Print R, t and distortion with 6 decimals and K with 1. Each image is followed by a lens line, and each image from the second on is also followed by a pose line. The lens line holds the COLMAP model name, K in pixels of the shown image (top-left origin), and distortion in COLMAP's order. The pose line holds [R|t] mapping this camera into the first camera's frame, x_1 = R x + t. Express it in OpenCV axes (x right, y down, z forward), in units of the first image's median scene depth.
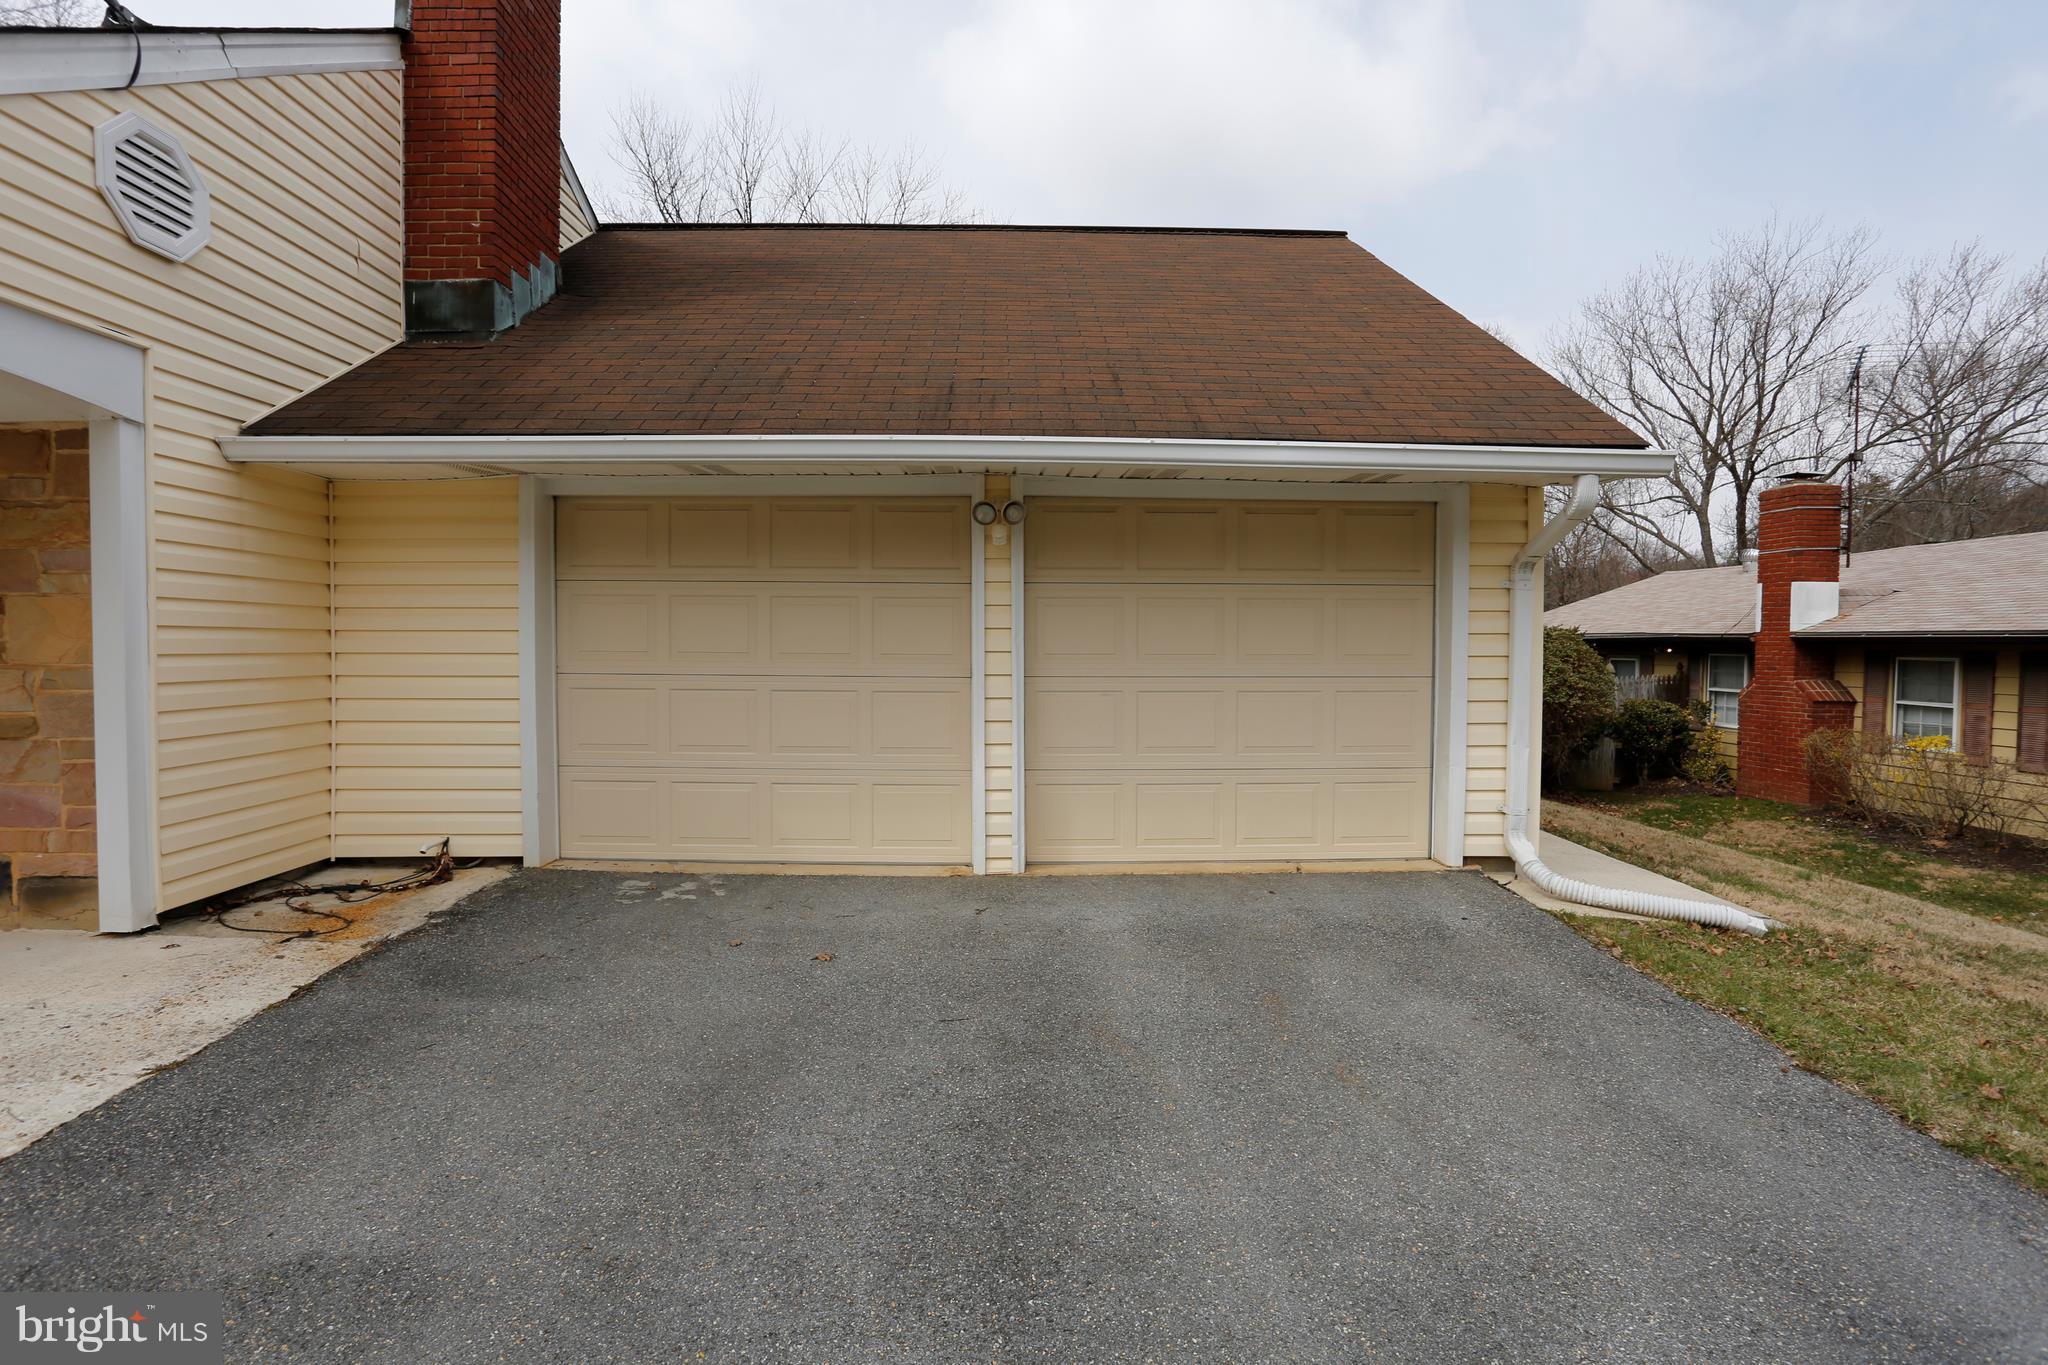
lens RADIAL K [[989.3, 0, 1010.3], [0, 989.3, 675.0], [0, 0, 1]] dist [-0.084971, 0.037261]
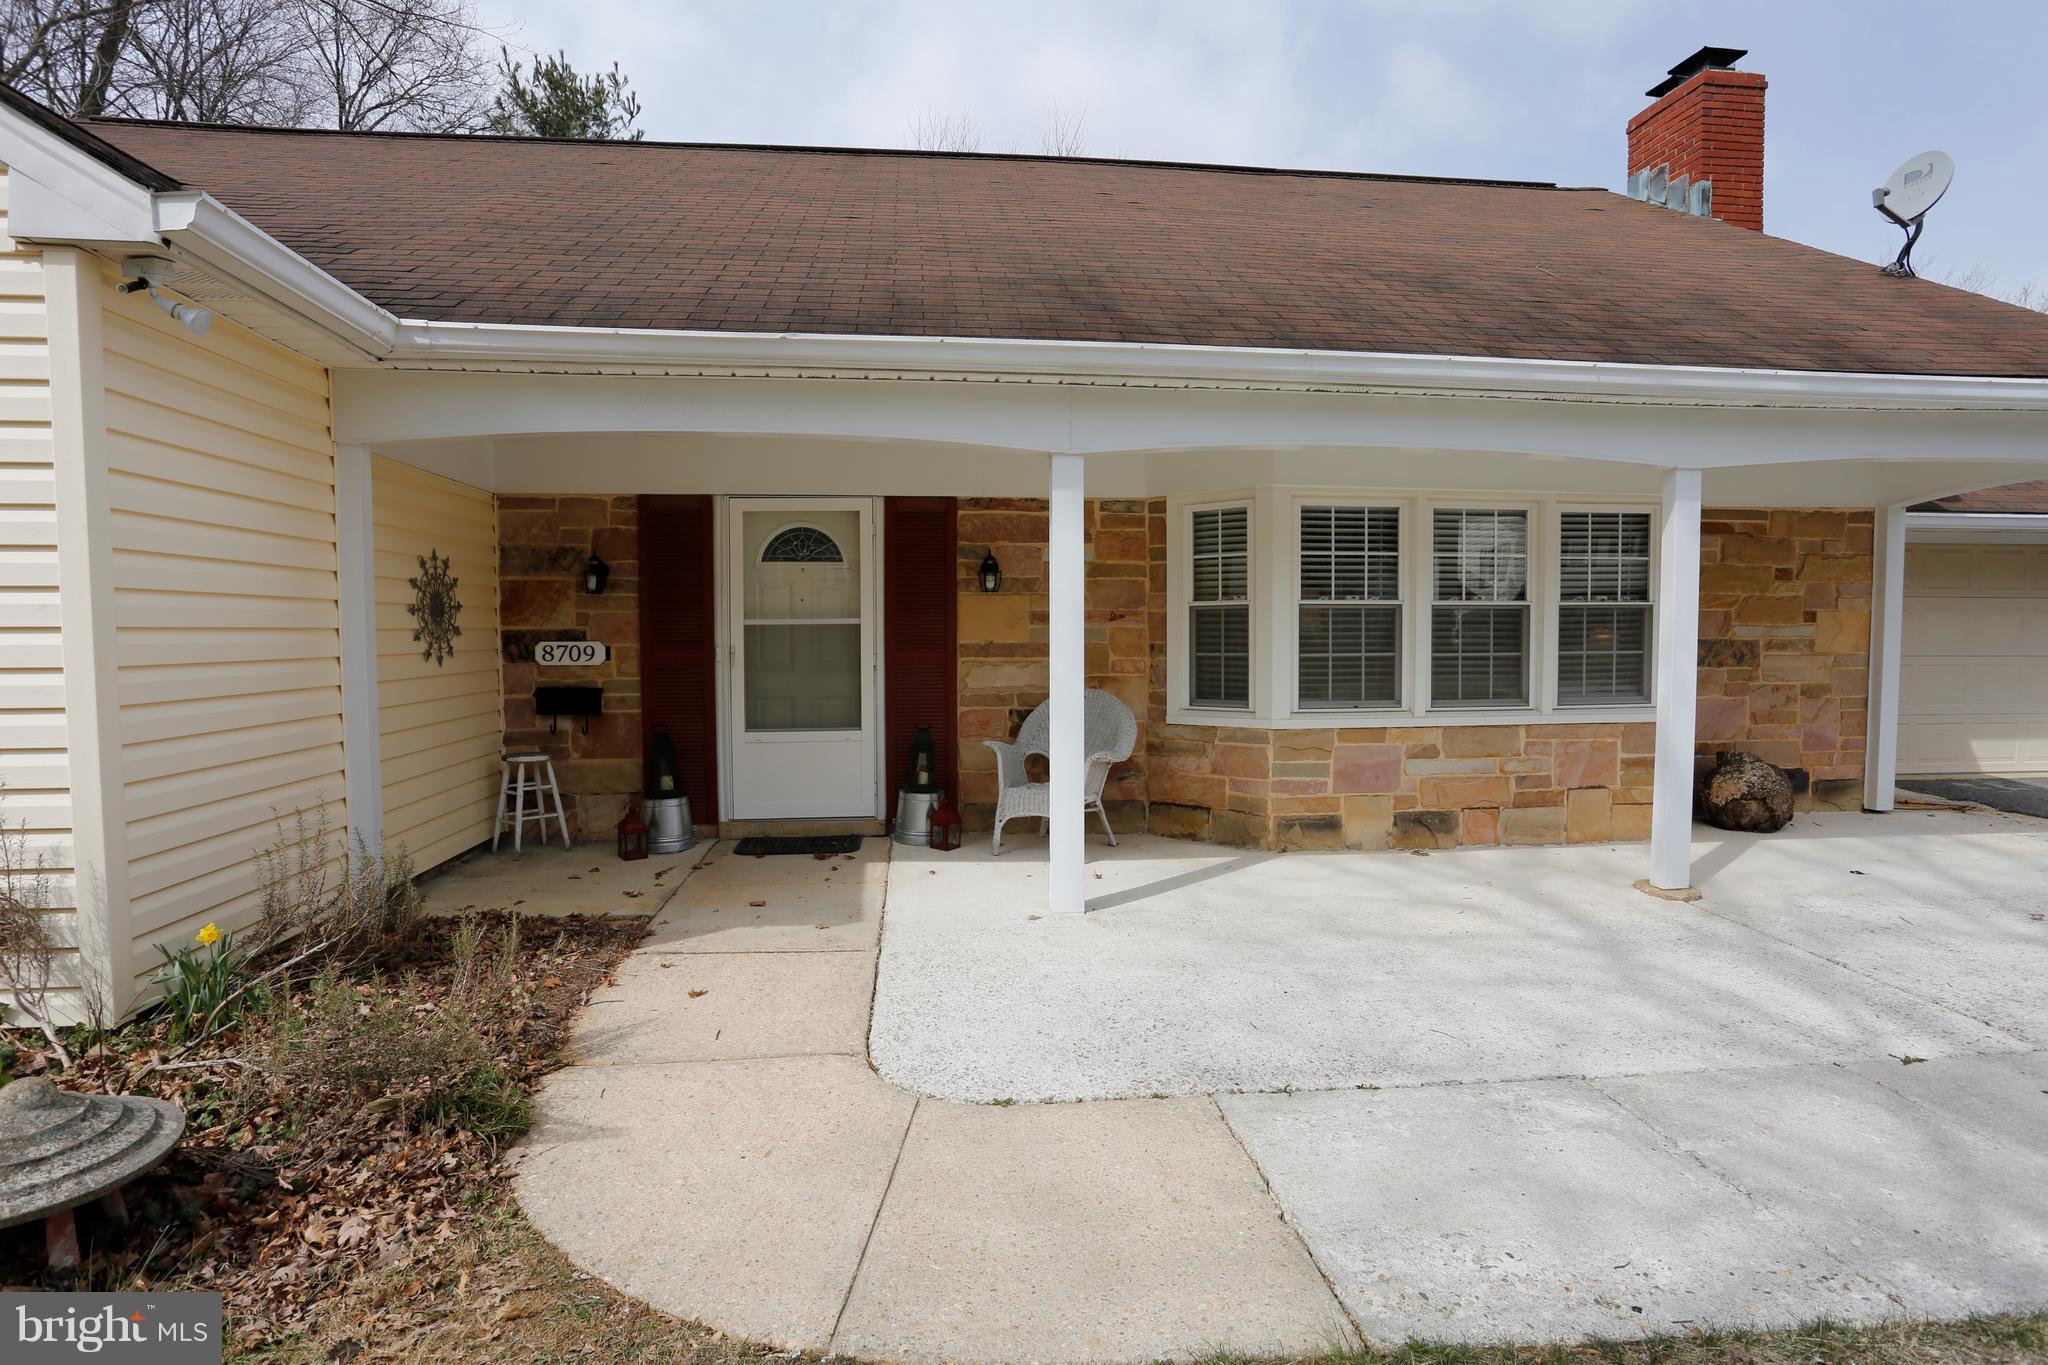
lens RADIAL K [[989.3, 0, 1010.3], [0, 989.3, 675.0], [0, 0, 1]] dist [-0.084971, 0.037261]
pose [[0.996714, -0.011317, 0.080206, -2.599240], [0.010095, 0.999827, 0.015629, -0.011681], [-0.080369, -0.014768, 0.996656, -0.547329]]
